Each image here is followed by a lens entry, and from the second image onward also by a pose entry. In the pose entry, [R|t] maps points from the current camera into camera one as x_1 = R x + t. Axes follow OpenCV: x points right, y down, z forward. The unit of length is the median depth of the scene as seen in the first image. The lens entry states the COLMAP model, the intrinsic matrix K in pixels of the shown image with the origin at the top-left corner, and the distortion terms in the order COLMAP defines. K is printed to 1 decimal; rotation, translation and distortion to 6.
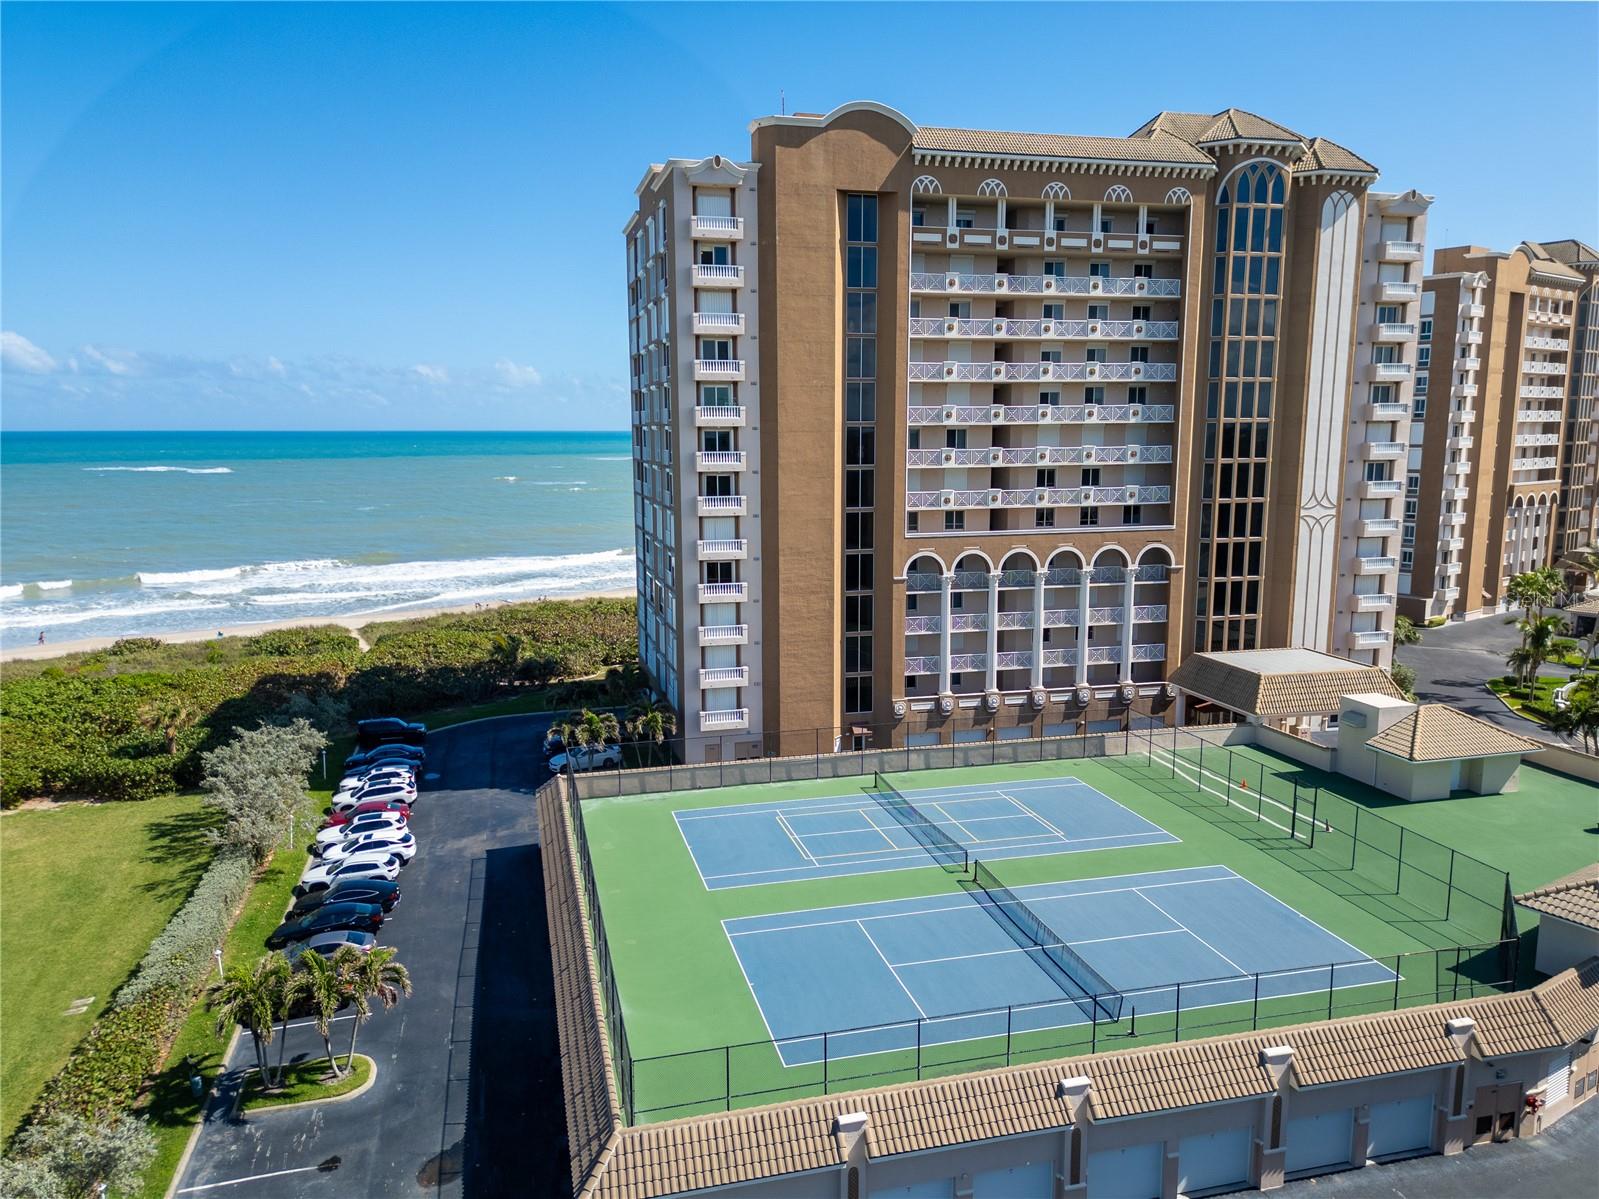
lens RADIAL K [[1132.3, 0, 811.6], [0, 1132.3, 603.8], [0, 0, 1]] dist [0.079896, -0.076368]
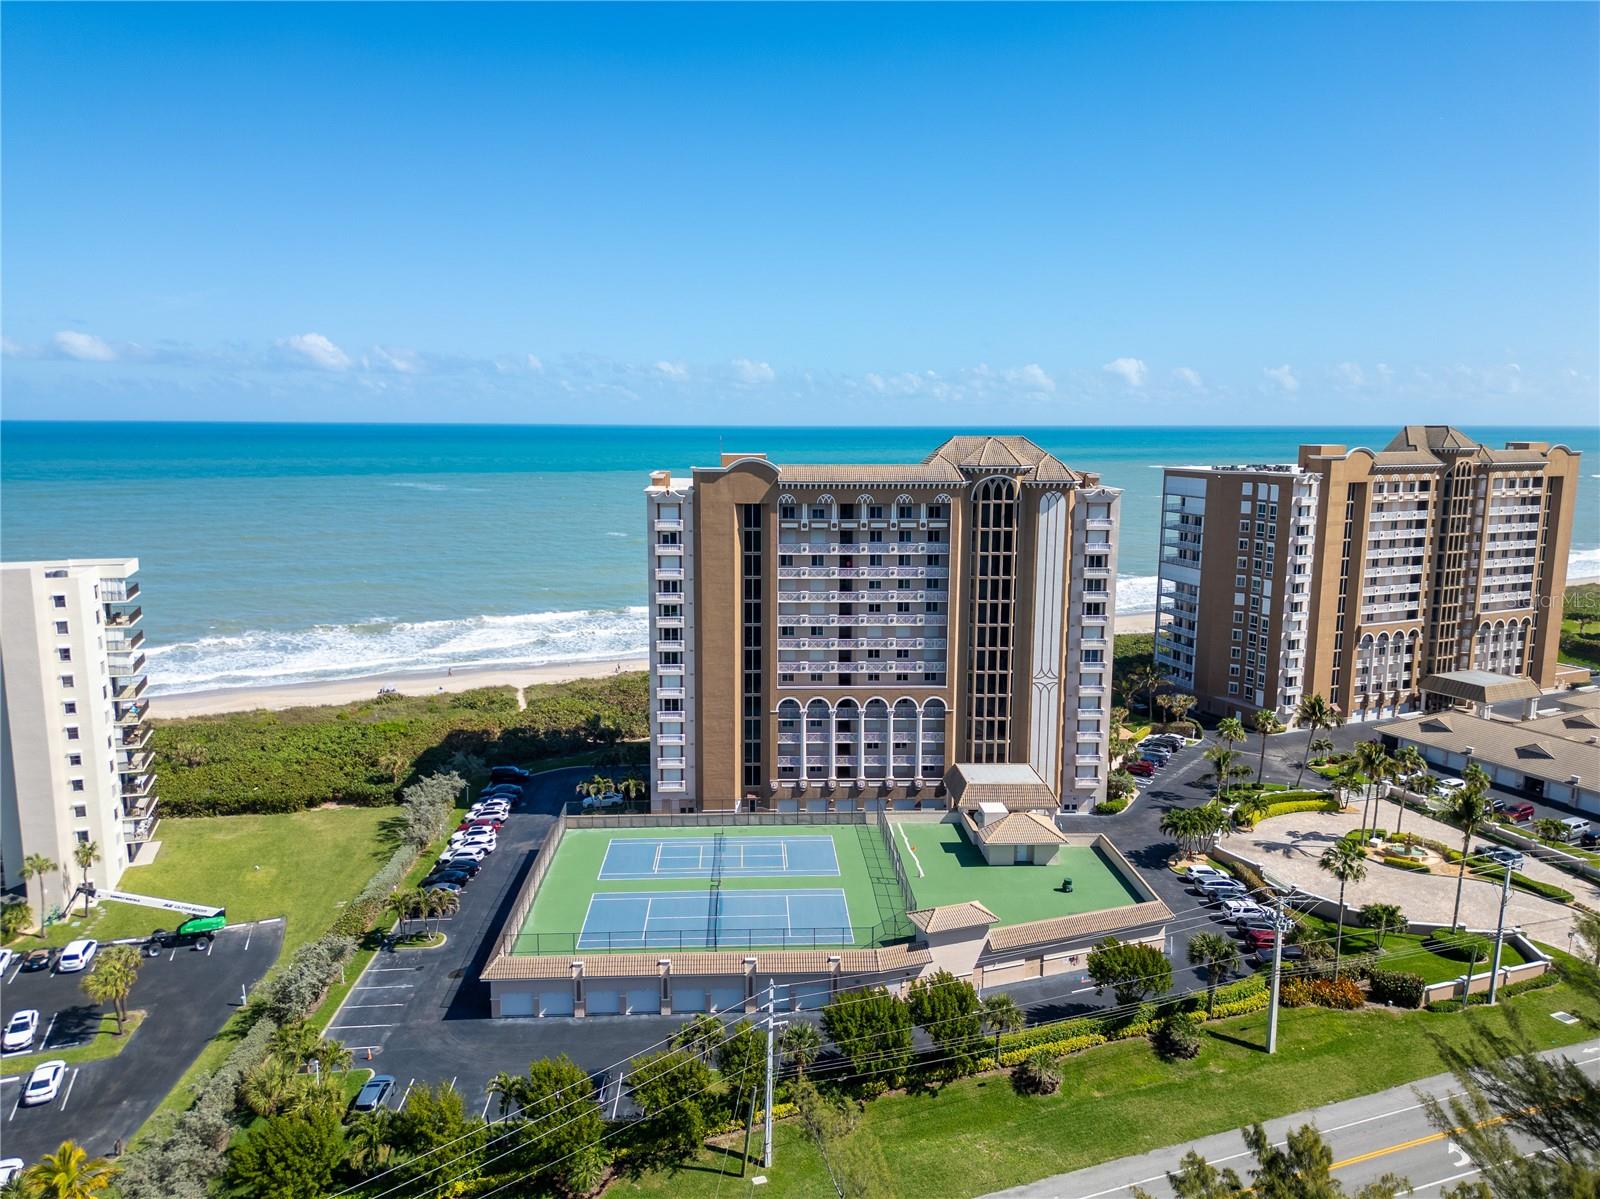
lens RADIAL K [[1133.1, 0, 812.1], [0, 1133.1, 603.8], [0, 0, 1]] dist [0.079896, -0.076368]
pose [[0.979019, 0.042625, -0.199262, 0.496458], [-0.041588, 0.999091, 0.009387, -0.216751], [0.199481, -0.000903, 0.979901, -0.732850]]
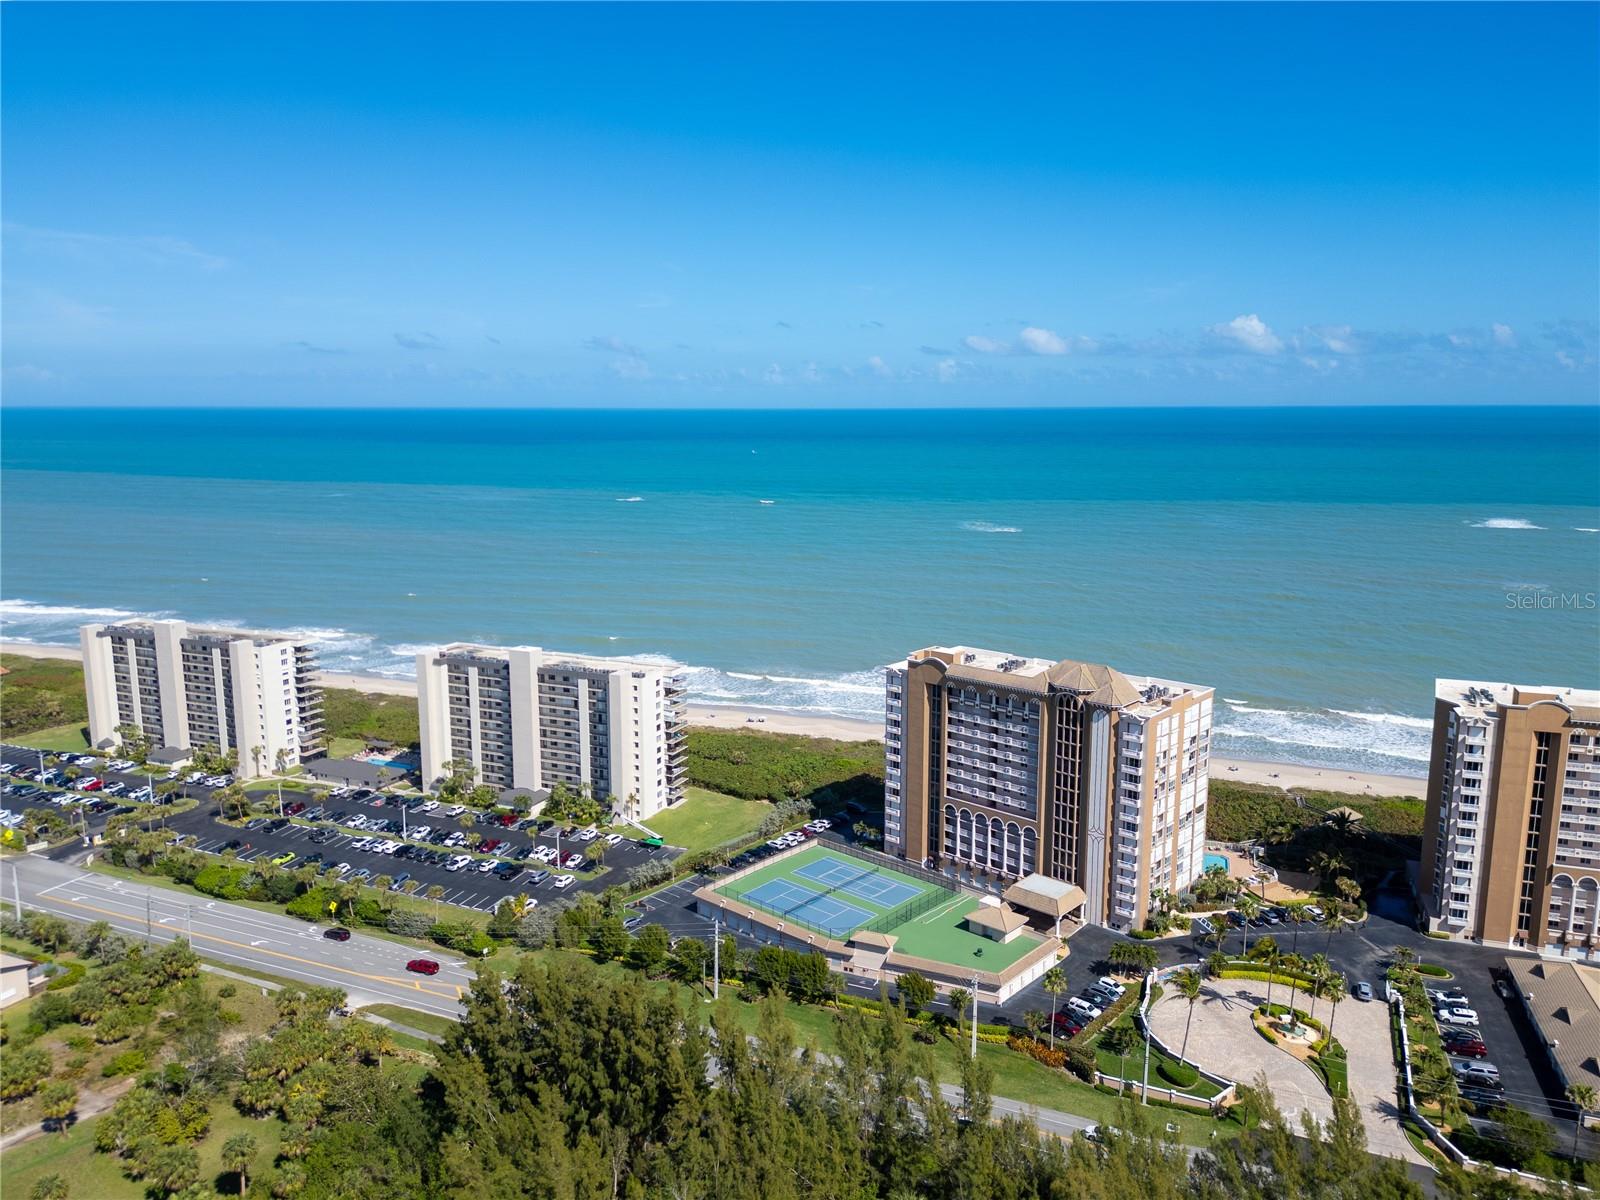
lens RADIAL K [[1165.8, 0, 800.0], [0, 1165.8, 600.0], [0, 0, 1]] dist [0.075208, -0.086507]
pose [[0.554019, 0.147509, -0.819332, 2.317986], [-0.136668, 0.986940, 0.085272, -0.782357], [0.821210, 0.064734, 0.566943, -1.052548]]
